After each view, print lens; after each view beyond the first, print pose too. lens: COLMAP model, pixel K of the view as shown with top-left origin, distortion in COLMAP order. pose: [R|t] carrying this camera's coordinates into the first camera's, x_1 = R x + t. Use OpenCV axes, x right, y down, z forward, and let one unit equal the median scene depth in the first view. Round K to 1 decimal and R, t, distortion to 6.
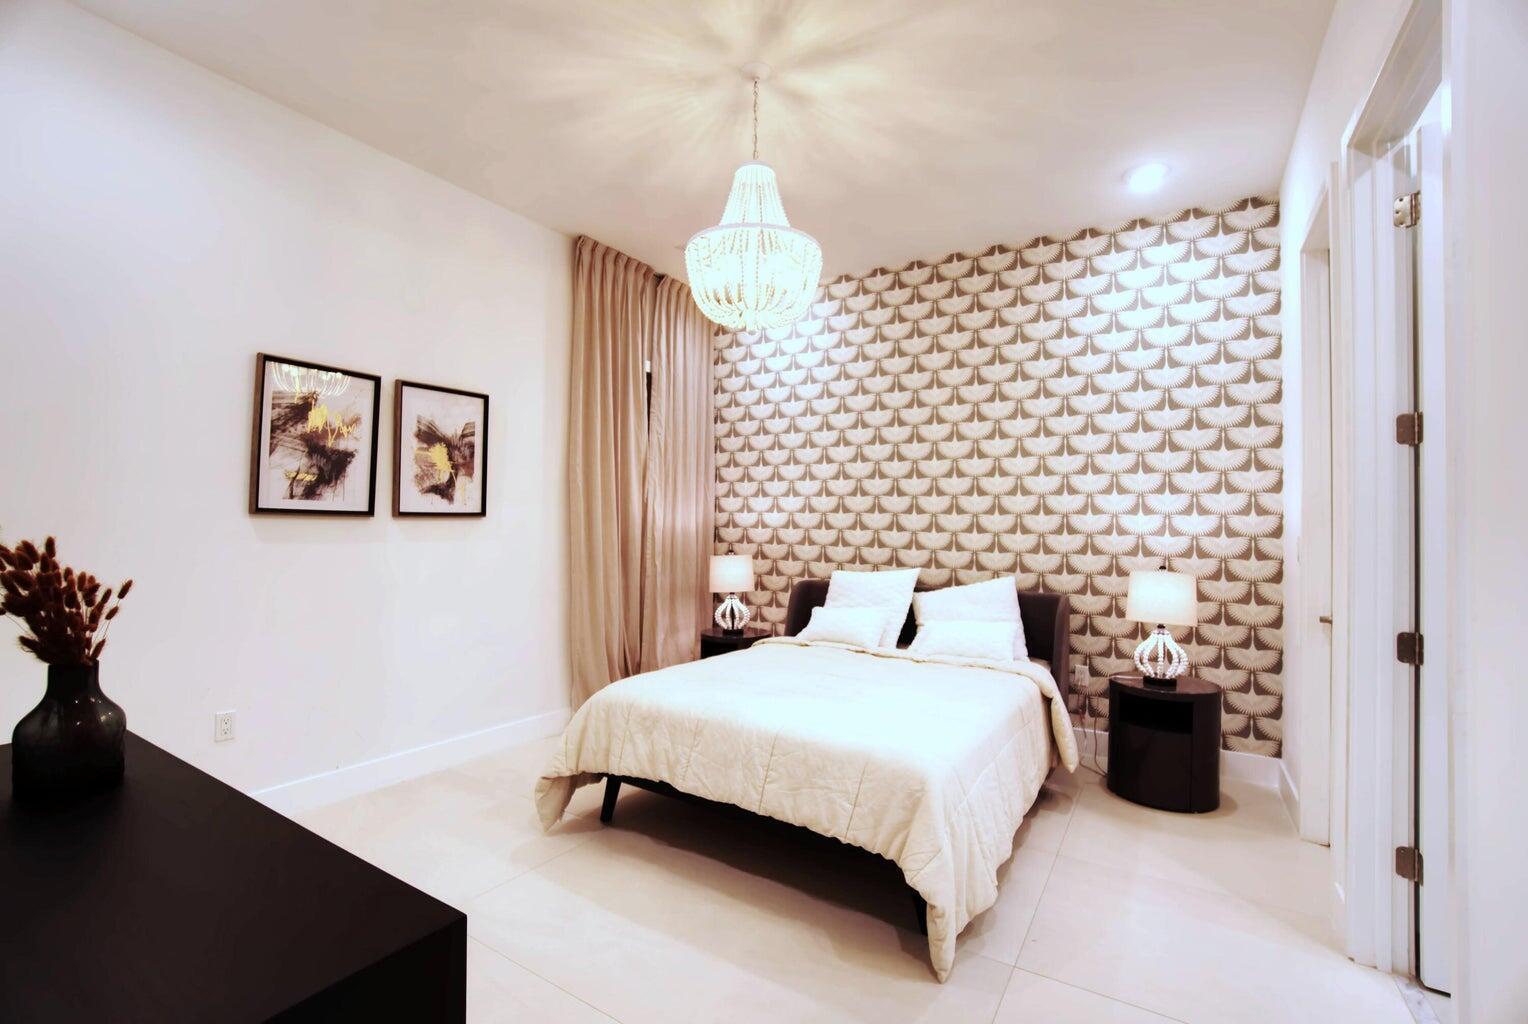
lens RADIAL K [[694.5, 0, 751.6], [0, 694.5, 508.7], [0, 0, 1]] dist [-0.002398, 0.000247]
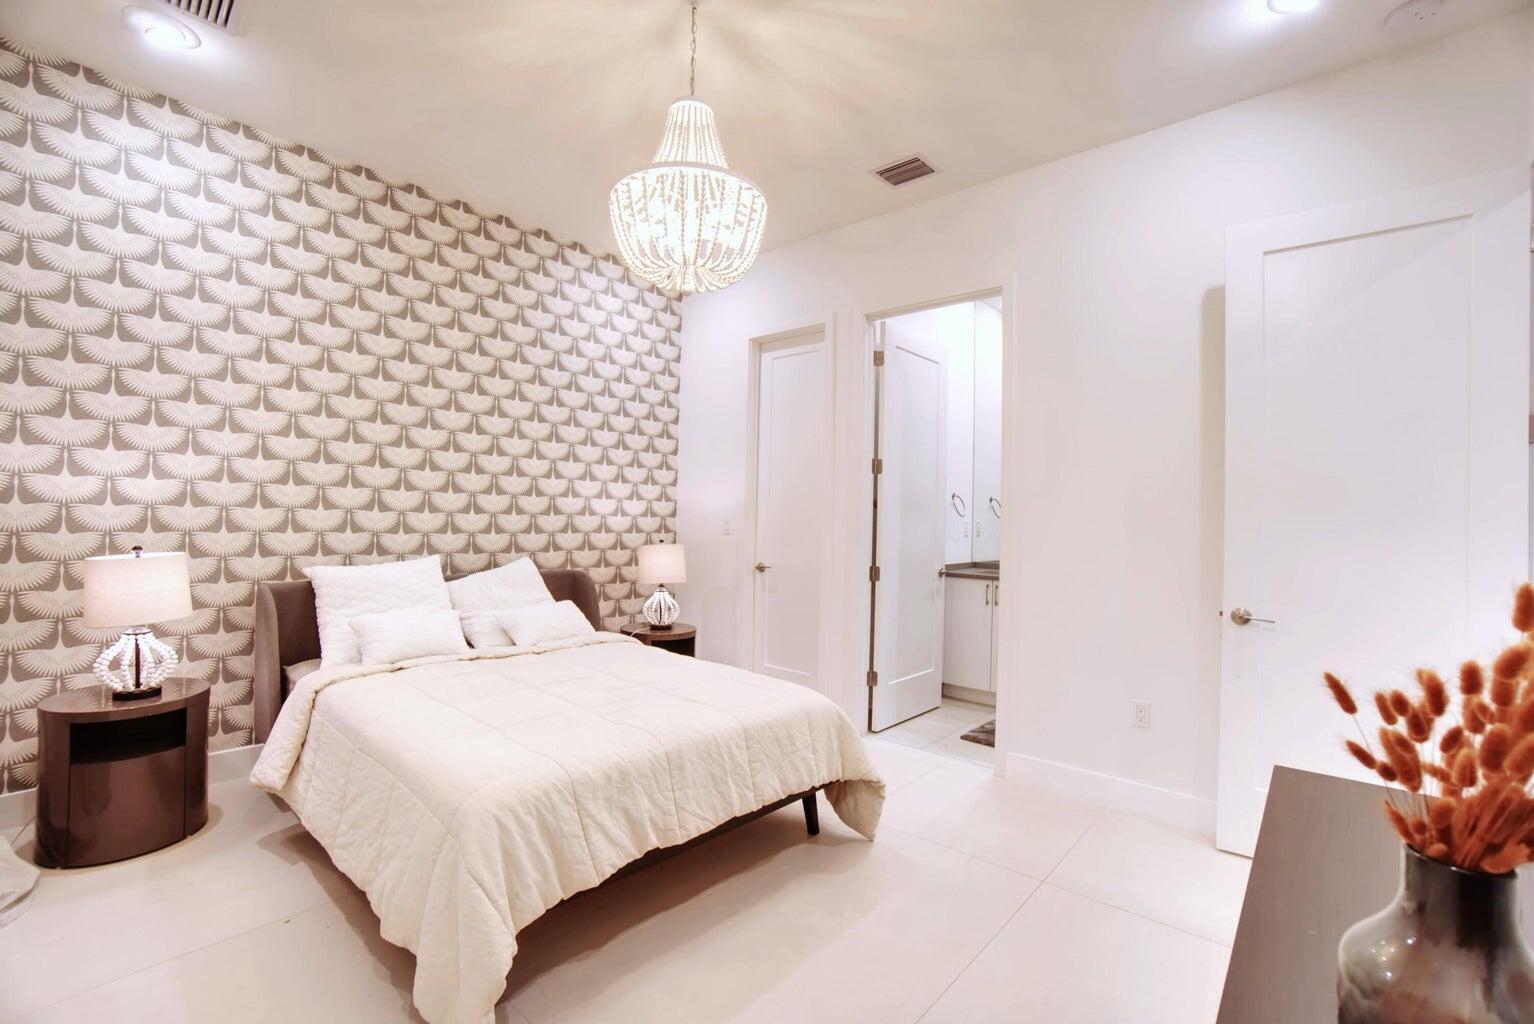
lens RADIAL K [[686.0, 0, 756.0], [0, 686.0, 507.0], [0, 0, 1]] dist [-0.029899, 0.008933]
pose [[0.189271, 0.004160, 0.981916, -0.493719], [-0.045517, 0.998953, 0.004541, 0.004812], [-0.980869, -0.045554, 0.189262, 0.444507]]
